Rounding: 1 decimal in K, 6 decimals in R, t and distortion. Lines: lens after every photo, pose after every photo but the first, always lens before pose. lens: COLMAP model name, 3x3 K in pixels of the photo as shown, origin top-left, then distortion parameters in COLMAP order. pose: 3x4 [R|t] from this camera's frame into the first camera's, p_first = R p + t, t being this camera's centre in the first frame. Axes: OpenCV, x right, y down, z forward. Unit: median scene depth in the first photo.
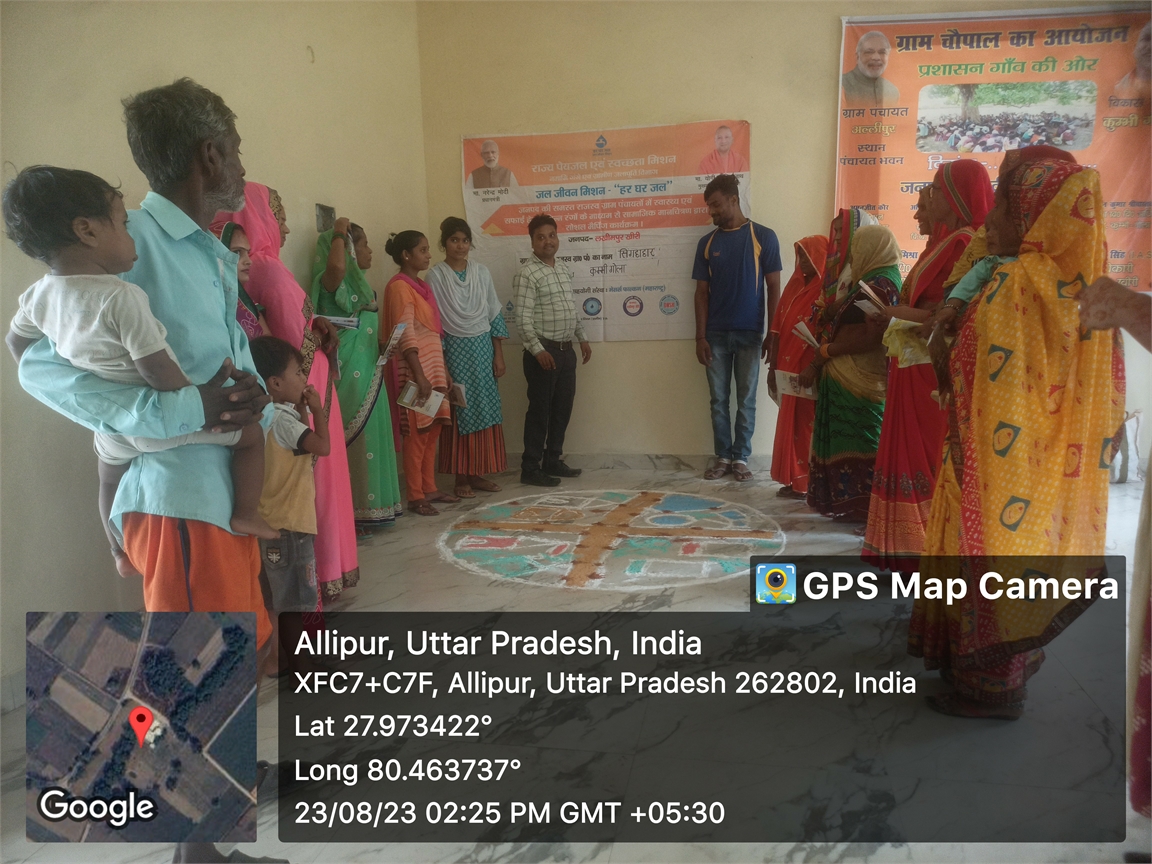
lens RADIAL K [[861.3, 0, 576.0], [0, 861.3, 432.0], [0, 0, 1]] dist [0.097586, -0.159468]
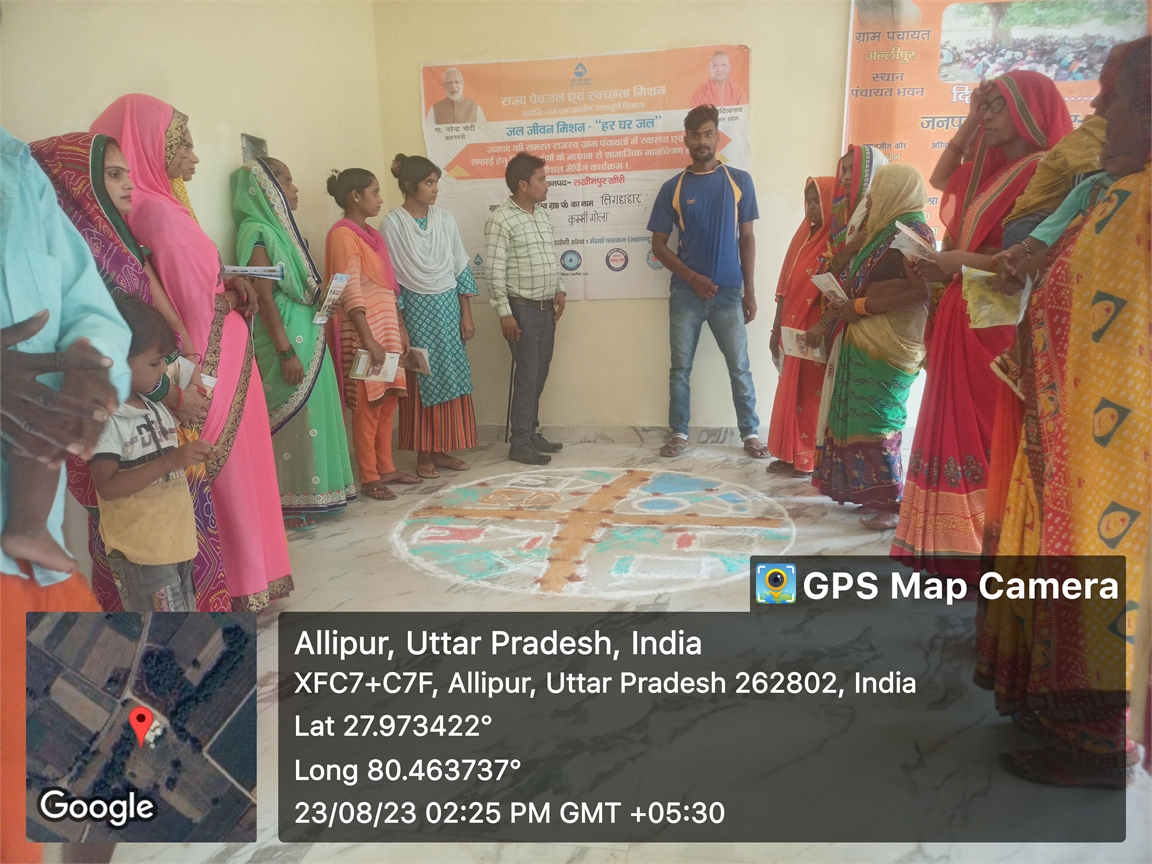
lens RADIAL K [[860.1, 0, 576.0], [0, 860.1, 432.0], [0, 0, 1]] dist [0.069291, -0.070085]
pose [[0.999727, -0.004563, 0.022899, 0.003172], [0.003544, 0.999009, 0.044359, -0.009090], [-0.023079, -0.044266, 0.998753, 0.116565]]
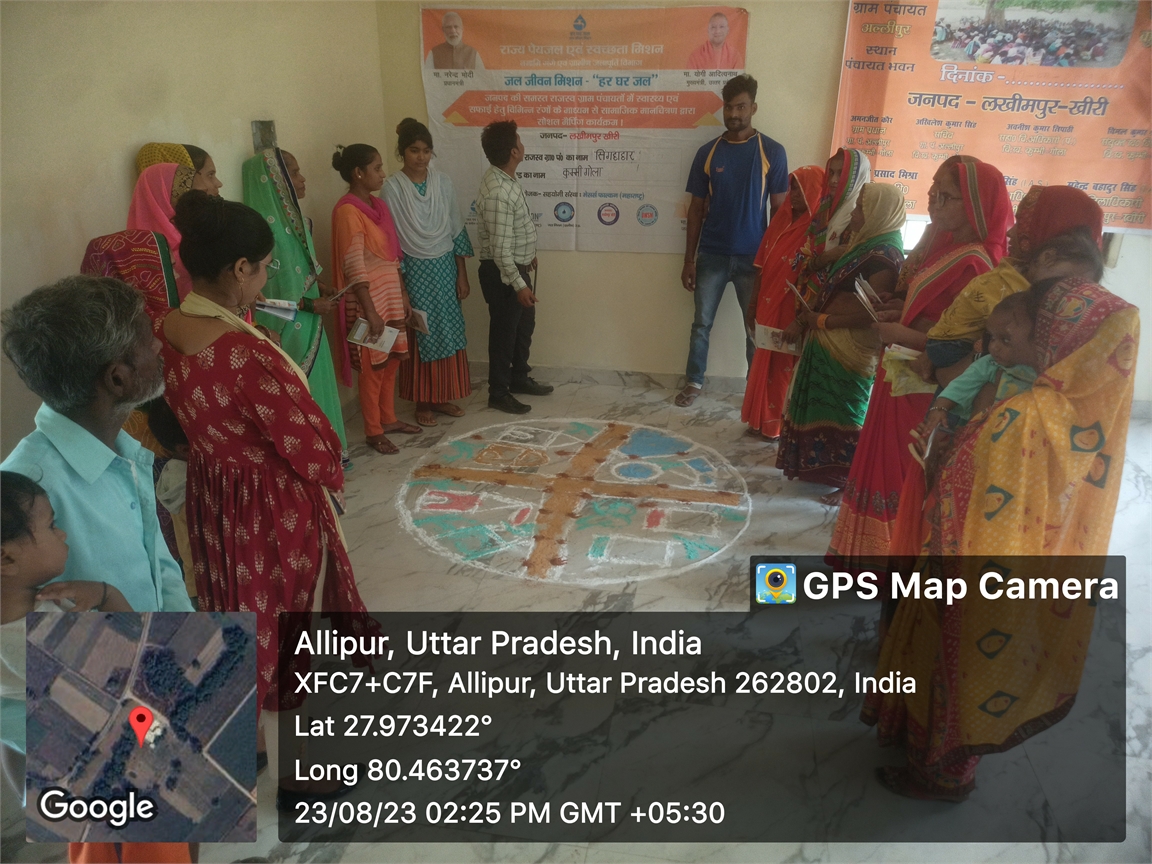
lens RADIAL K [[858.1, 0, 576.0], [0, 858.1, 432.0], [0, 0, 1]] dist [0.049642, -0.059791]
pose [[0.998883, 0.024988, 0.040095, 0.000517], [-0.033695, 0.971683, 0.233873, -0.145257], [-0.033116, -0.234963, 0.971440, 0.057616]]
